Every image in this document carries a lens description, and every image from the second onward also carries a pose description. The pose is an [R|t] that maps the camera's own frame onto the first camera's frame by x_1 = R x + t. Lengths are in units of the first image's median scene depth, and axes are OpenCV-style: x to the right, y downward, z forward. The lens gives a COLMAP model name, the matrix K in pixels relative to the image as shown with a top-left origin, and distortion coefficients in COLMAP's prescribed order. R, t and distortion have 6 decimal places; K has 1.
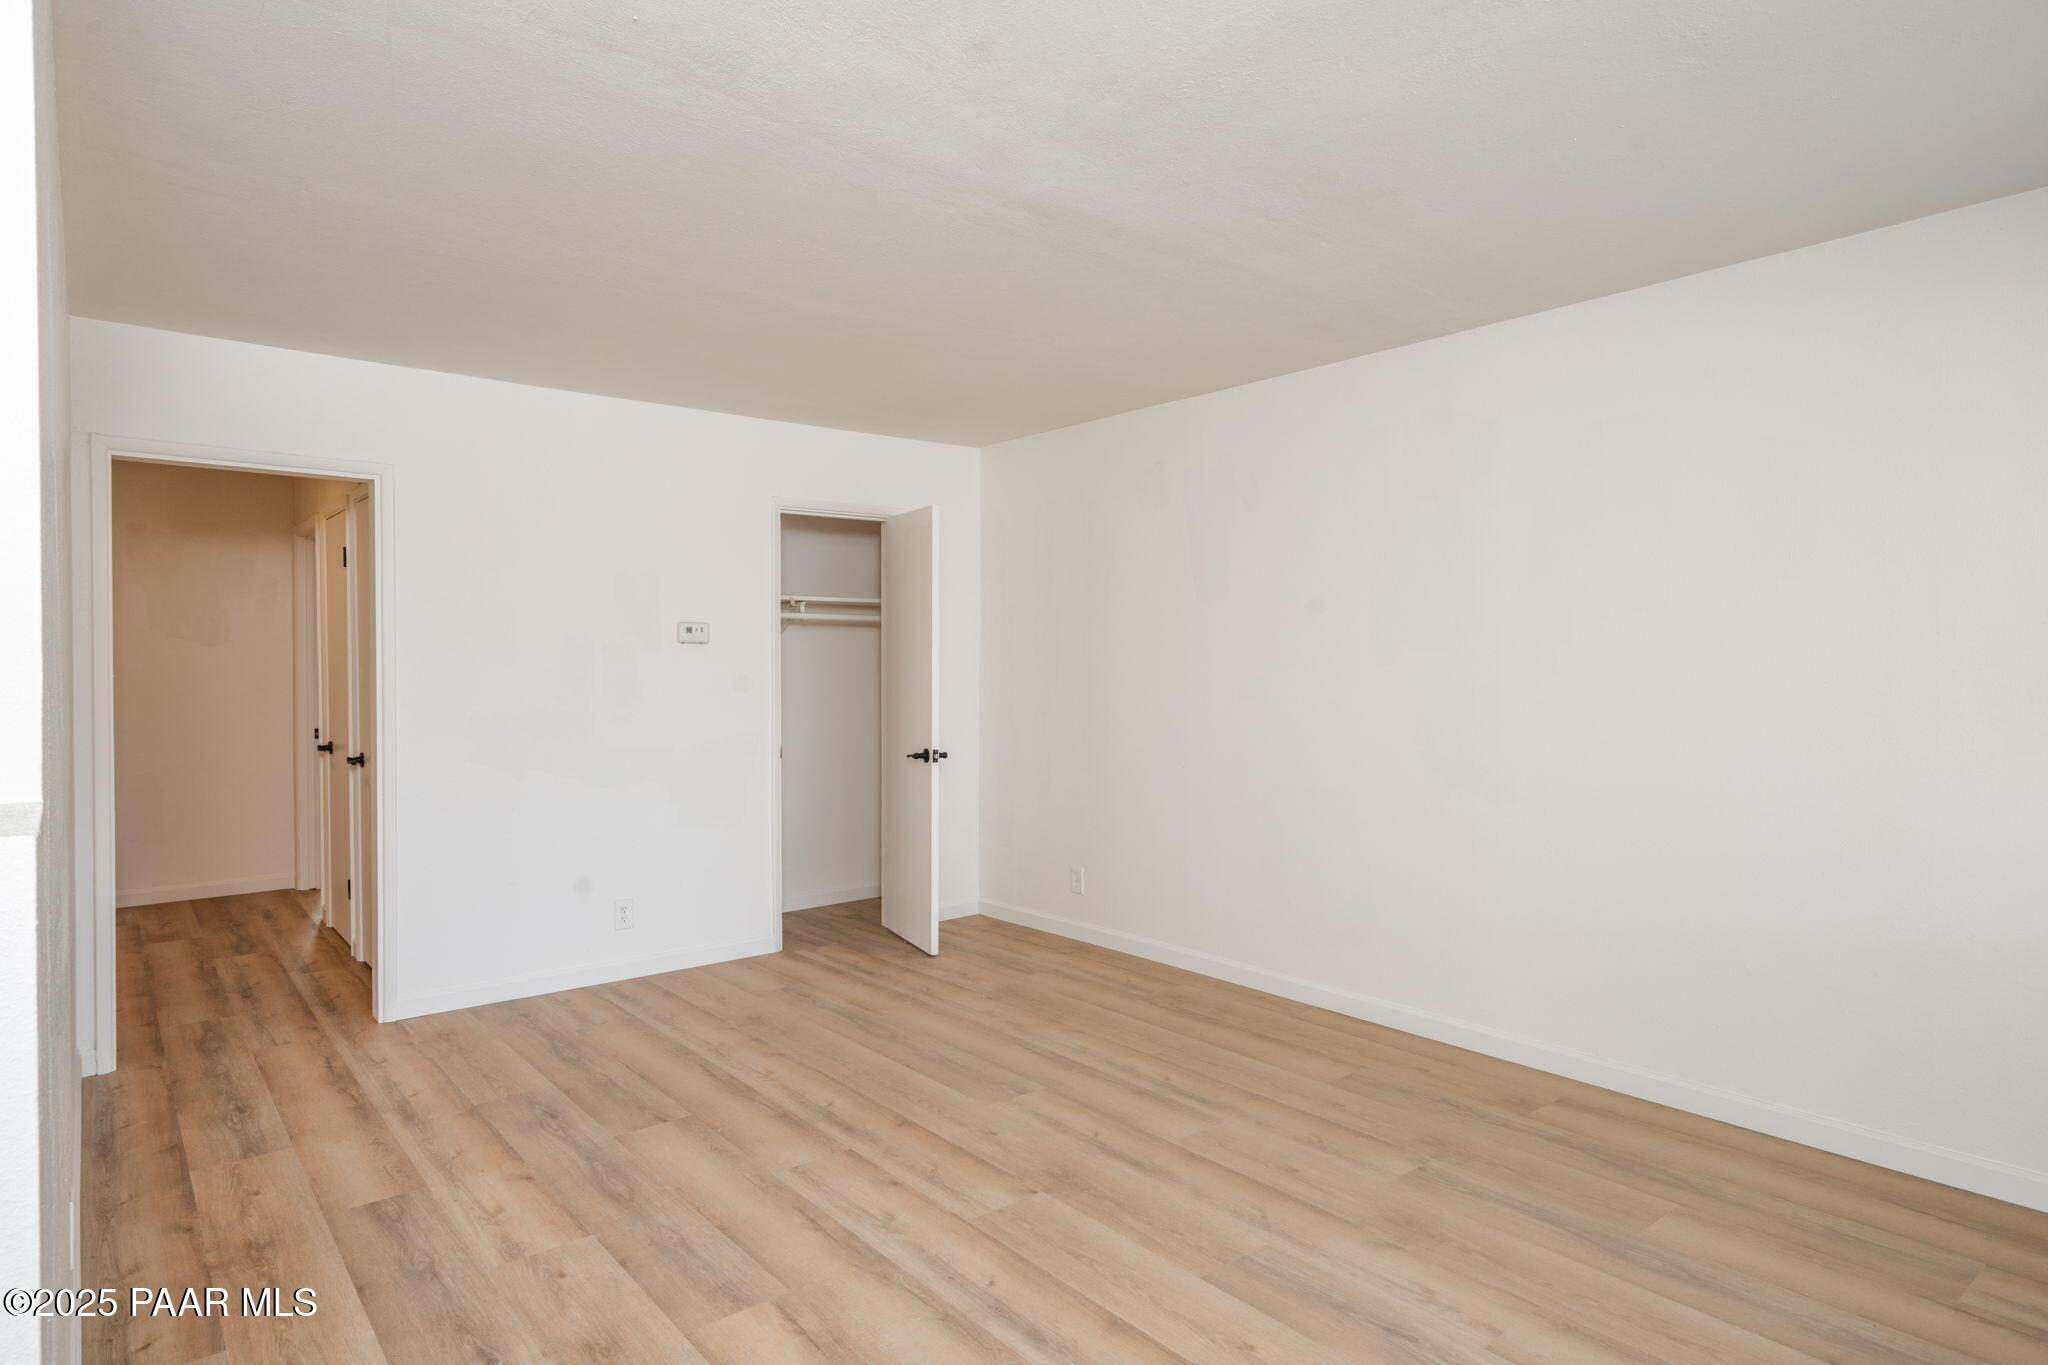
lens RADIAL K [[1130.0, 0, 1024.0], [0, 1130.0, 682.5], [0, 0, 1]] dist [0.001447, 0.000698]
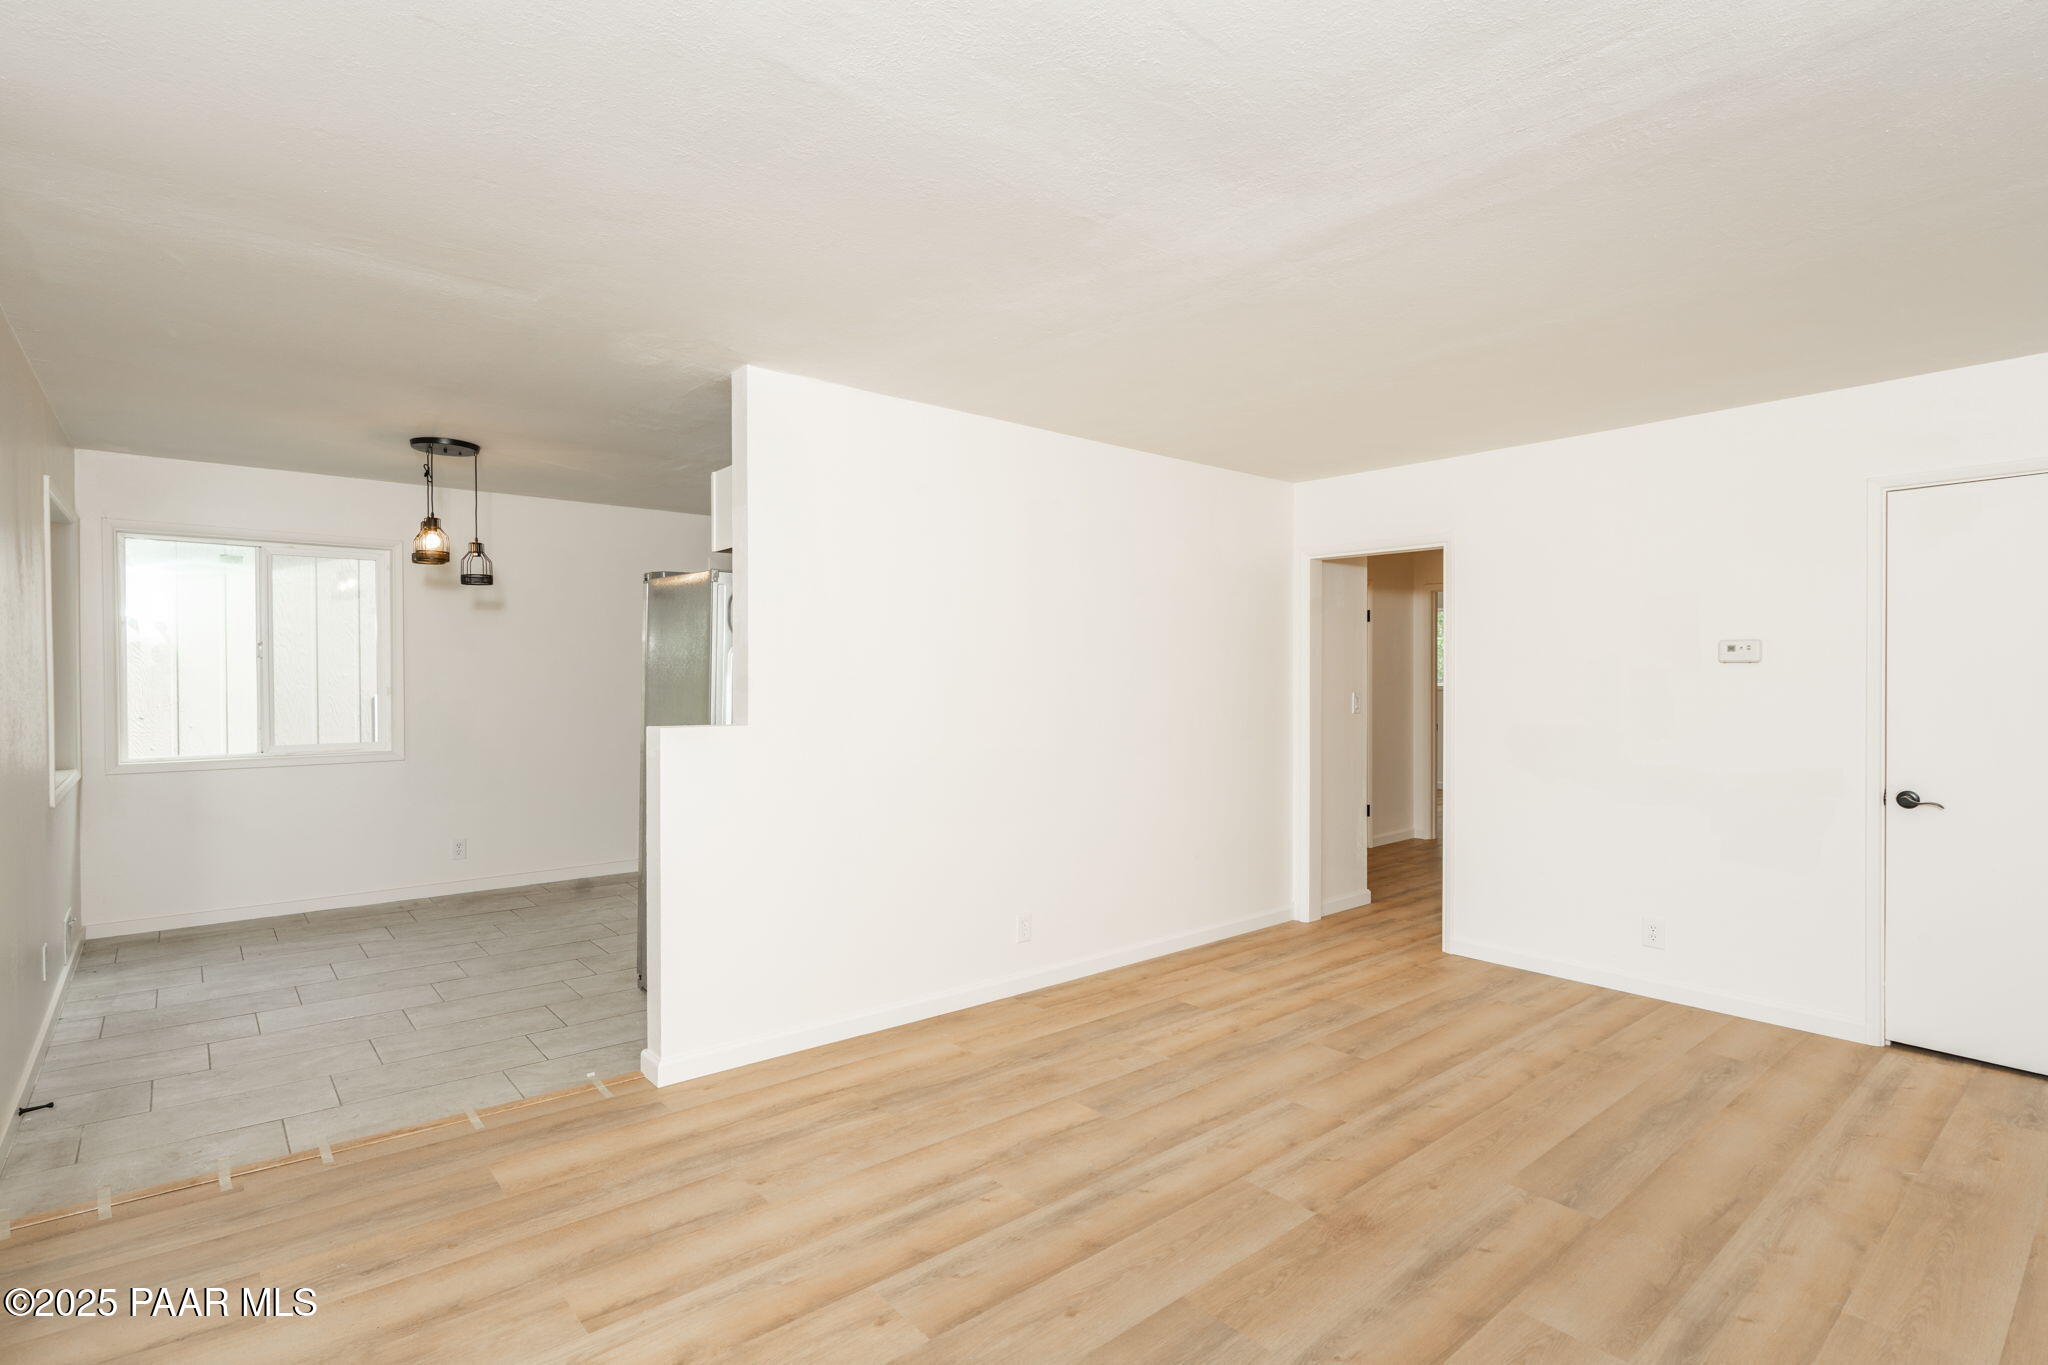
lens RADIAL K [[1005.1, 0, 1024.0], [0, 1005.1, 682.5], [0, 0, 1]] dist [-0.000246, -0.000011]
pose [[0.015520, 0.007915, -0.999848, 0.757149], [-0.017964, 0.999809, 0.007636, -0.021414], [0.999718, 0.017843, 0.015659, 0.599897]]
